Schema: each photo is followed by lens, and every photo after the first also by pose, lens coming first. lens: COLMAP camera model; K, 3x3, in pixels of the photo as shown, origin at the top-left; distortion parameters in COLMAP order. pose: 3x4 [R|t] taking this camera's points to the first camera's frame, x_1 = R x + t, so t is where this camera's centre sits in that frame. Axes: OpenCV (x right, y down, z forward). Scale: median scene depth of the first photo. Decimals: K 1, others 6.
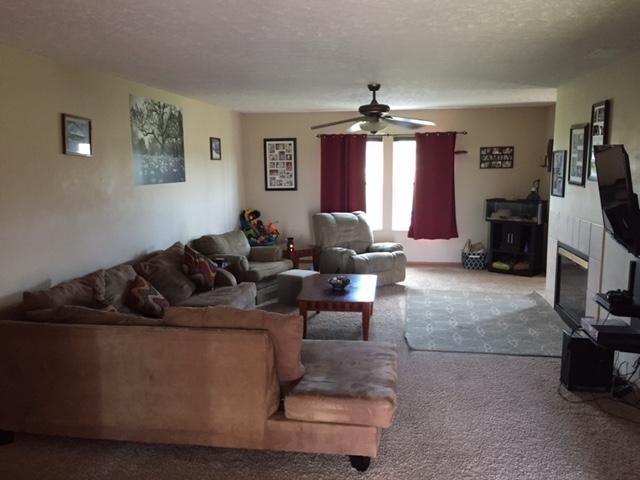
lens RADIAL K [[550.5, 0, 320.0], [0, 550.5, 240.0], [0, 0, 1]] dist [0.079739, -0.124398]
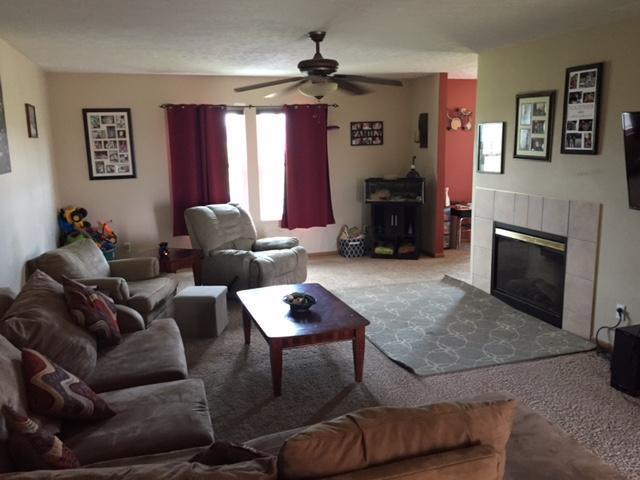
lens RADIAL K [[550.5, 0, 320.0], [0, 550.5, 240.0], [0, 0, 1]] dist [0.079739, -0.124398]
pose [[0.895195, -0.091969, 0.436081, -0.165580], [0.076960, 0.995677, 0.052004, -0.026662], [-0.438979, -0.012993, 0.898403, 0.212280]]
